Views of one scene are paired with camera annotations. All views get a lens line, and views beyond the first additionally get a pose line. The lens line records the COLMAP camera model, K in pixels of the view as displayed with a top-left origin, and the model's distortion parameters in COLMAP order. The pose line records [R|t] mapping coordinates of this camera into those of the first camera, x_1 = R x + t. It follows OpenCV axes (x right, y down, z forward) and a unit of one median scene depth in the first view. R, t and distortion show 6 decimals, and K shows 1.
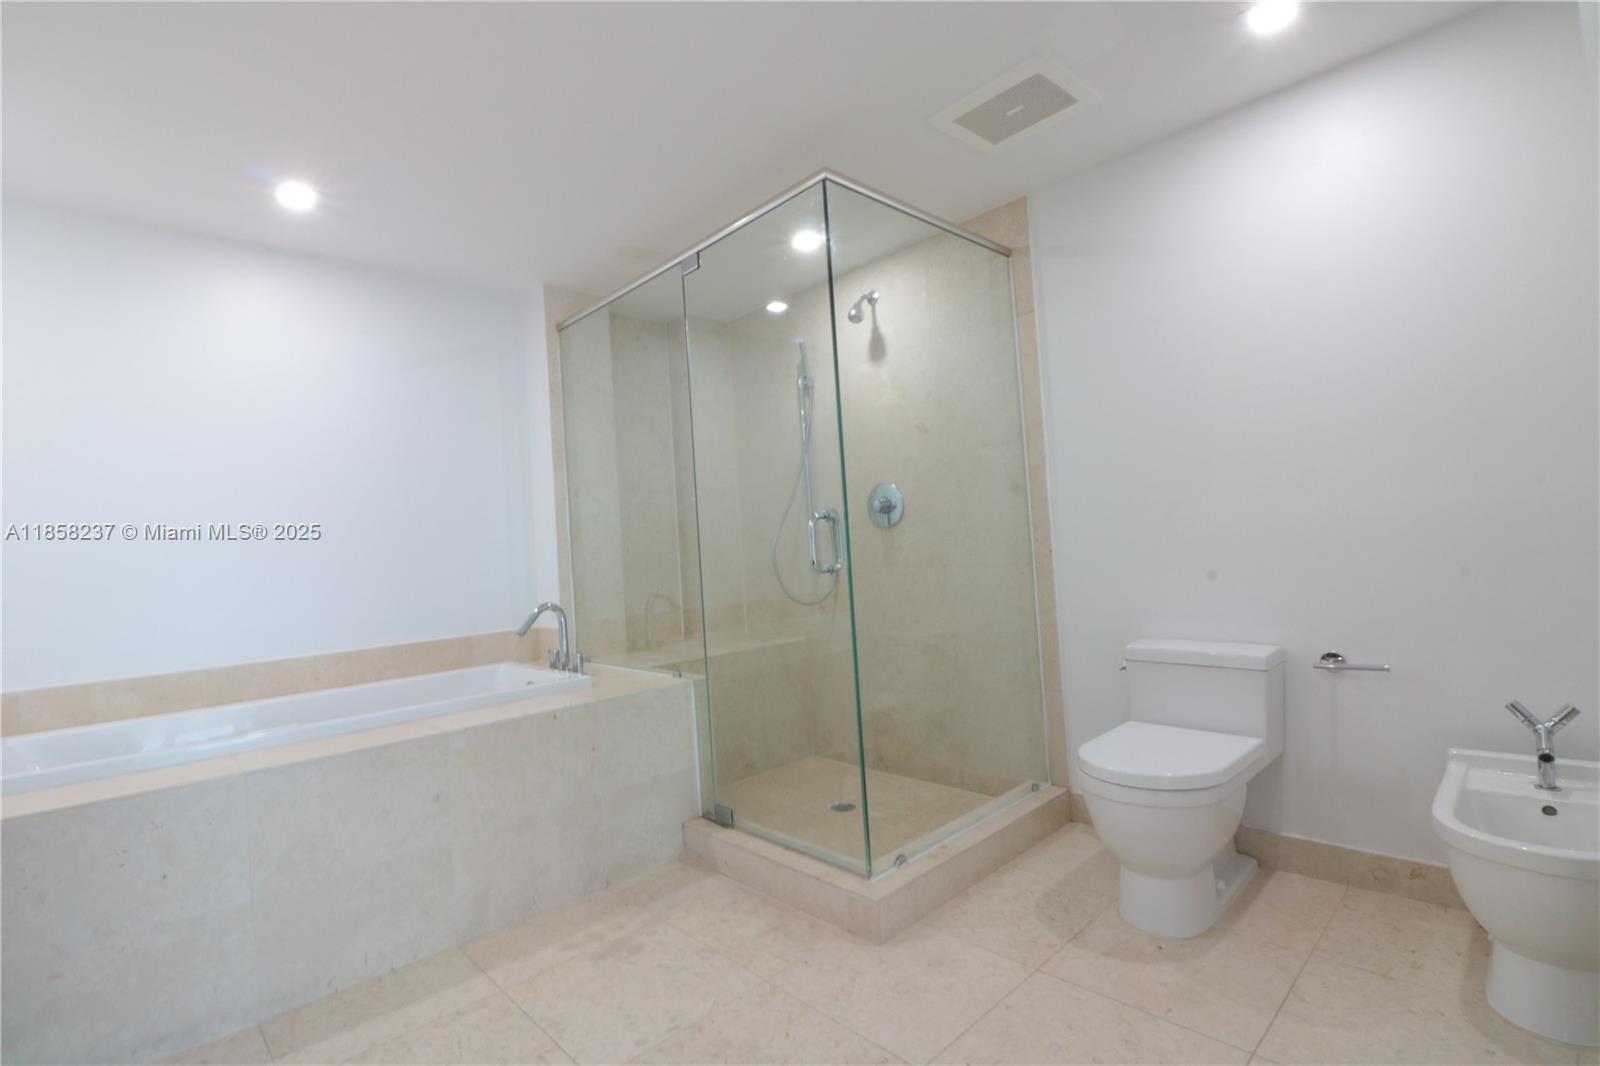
lens RADIAL K [[736.5, 0, 792.8], [0, 736.5, 523.1], [0, 0, 1]] dist [0.001620, -0.013993]
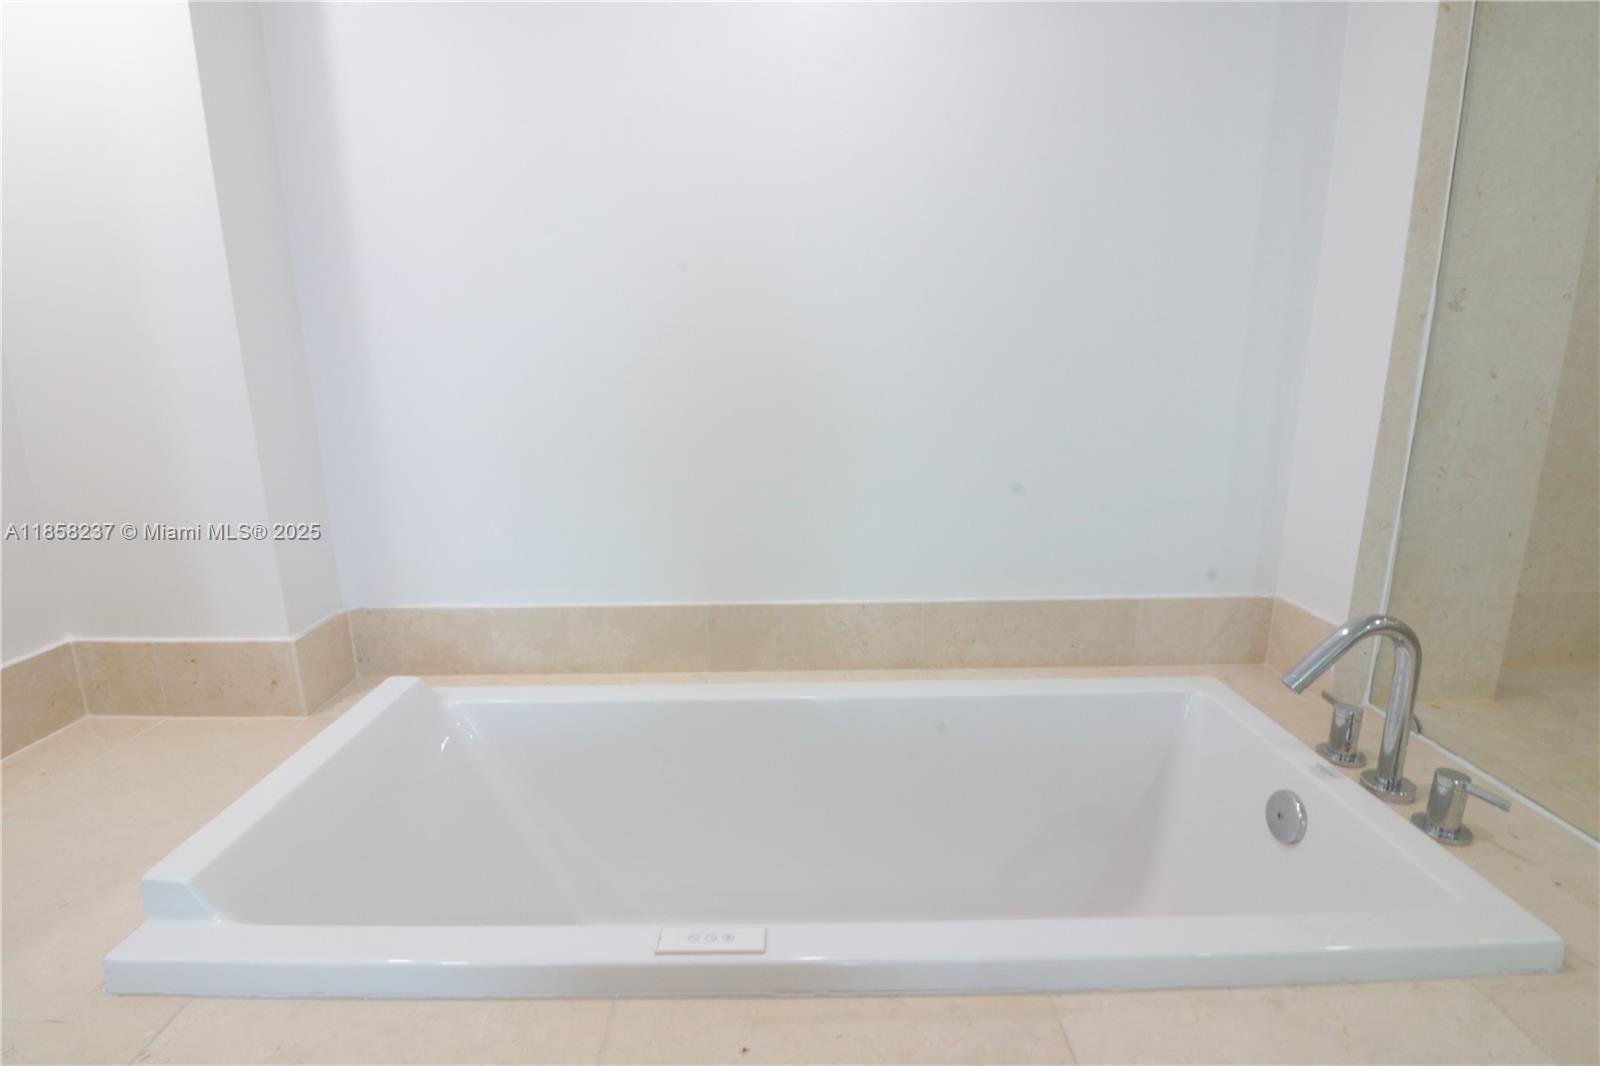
lens RADIAL K [[731.8, 0, 787.3], [0, 731.8, 529.0], [0, 0, 1]] dist [-0.010346, -0.009922]
pose [[0.726690, 0.217202, -0.651724, -0.369464], [-0.014201, 0.953247, 0.301858, -0.045641], [0.686818, -0.210102, 0.695800, 0.633512]]
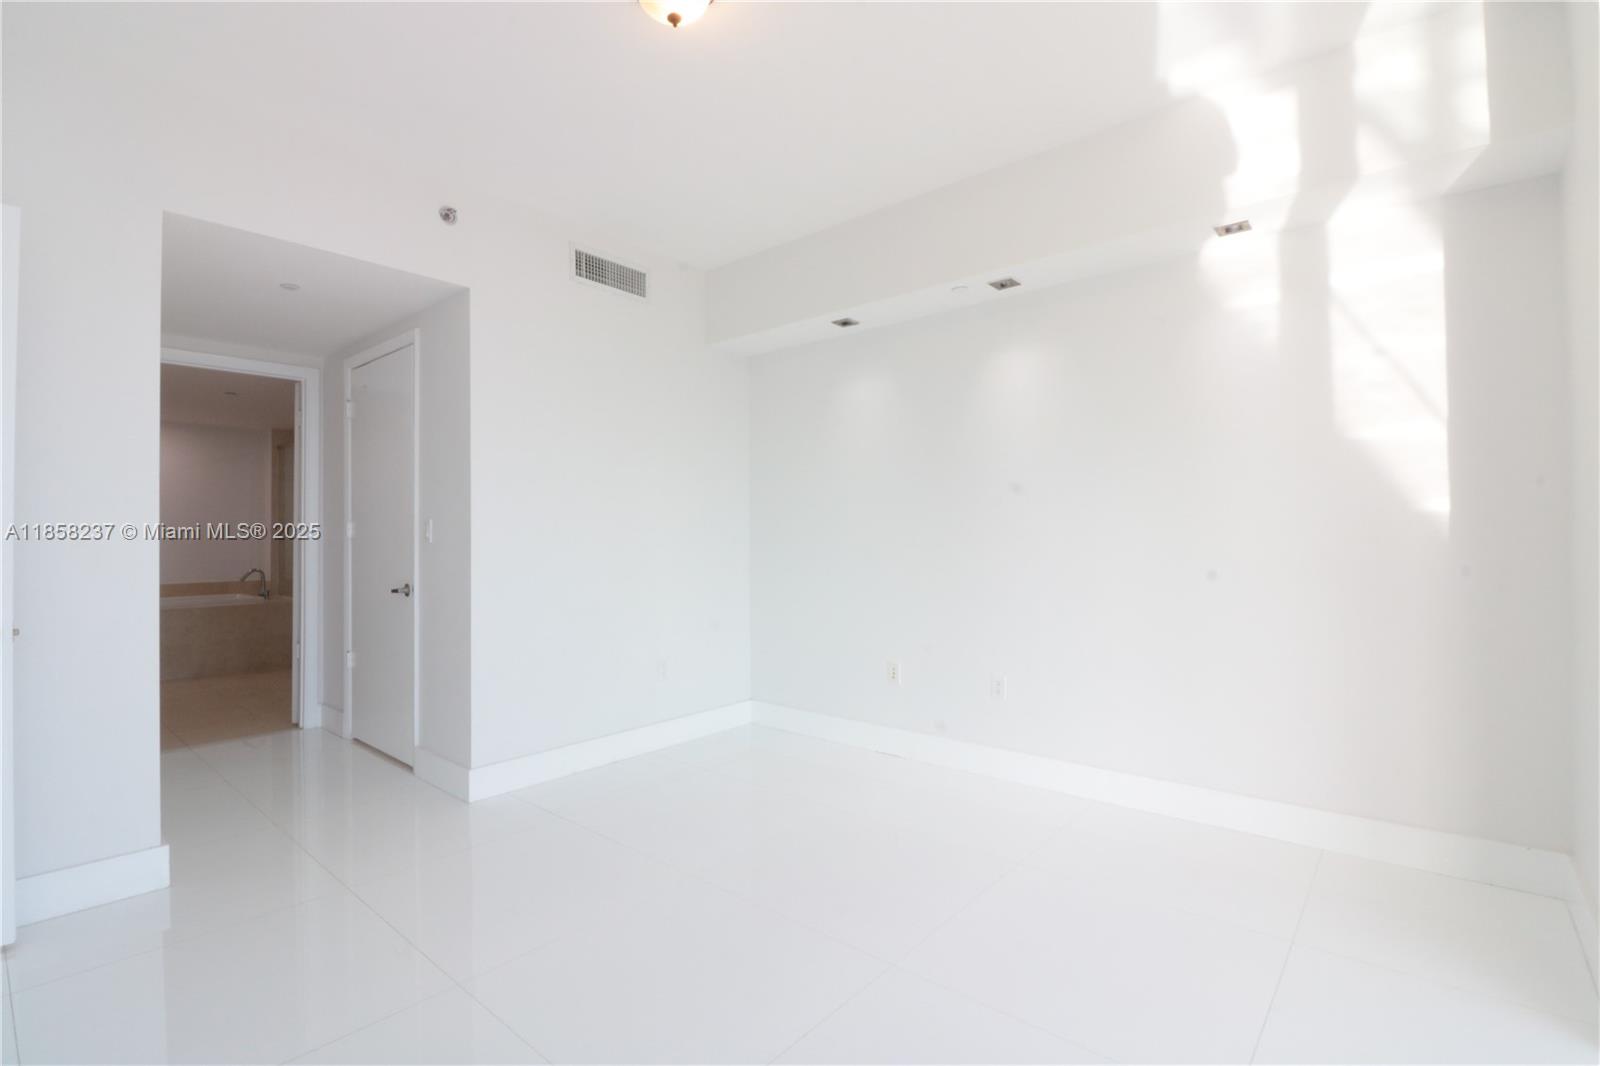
lens RADIAL K [[731.8, 0, 787.3], [0, 731.8, 529.0], [0, 0, 1]] dist [-0.010346, -0.009922]
pose [[0.991300, 0.058808, 0.117757, 1.304776], [-0.060797, 0.998061, 0.013372, -0.188917], [-0.116742, -0.020415, 0.992952, -1.855709]]
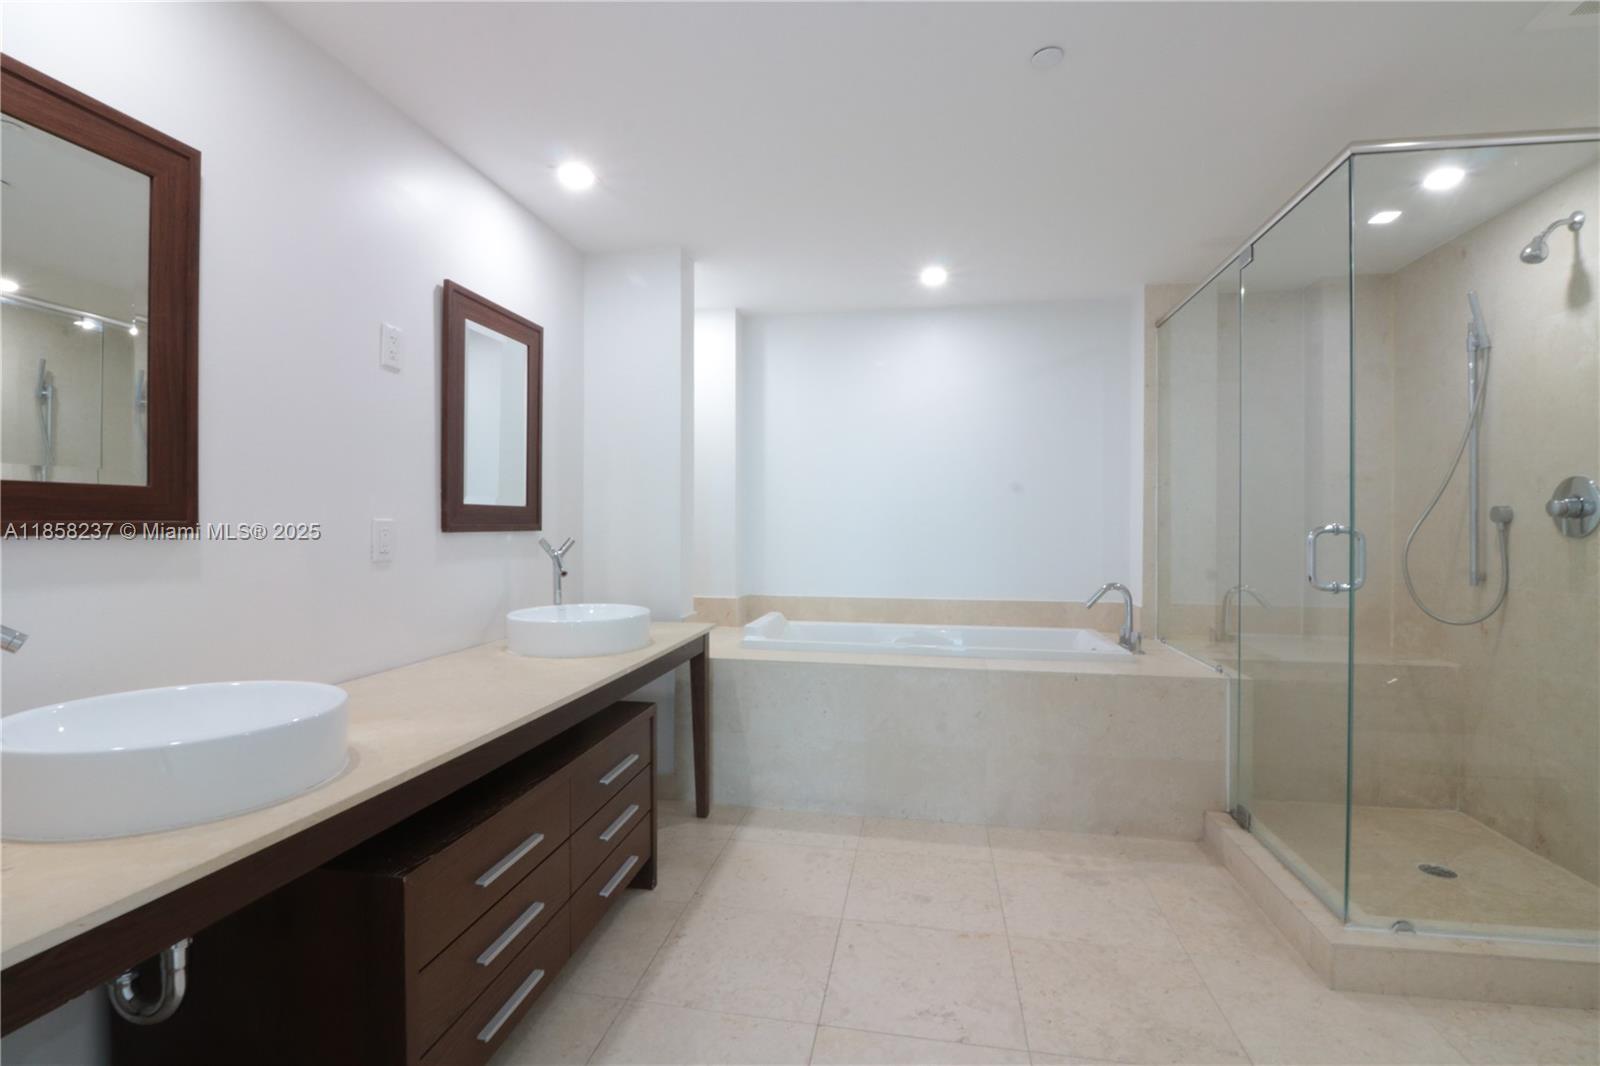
lens RADIAL K [[738.1, 0, 790.1], [0, 738.1, 520.5], [0, 0, 1]] dist [-0.002862, -0.011840]
pose [[0.591720, 0.059290, -0.803961, 0.314632], [-0.015764, 0.997952, 0.061994, -0.055496], [0.805990, -0.024009, 0.591442, -0.073953]]
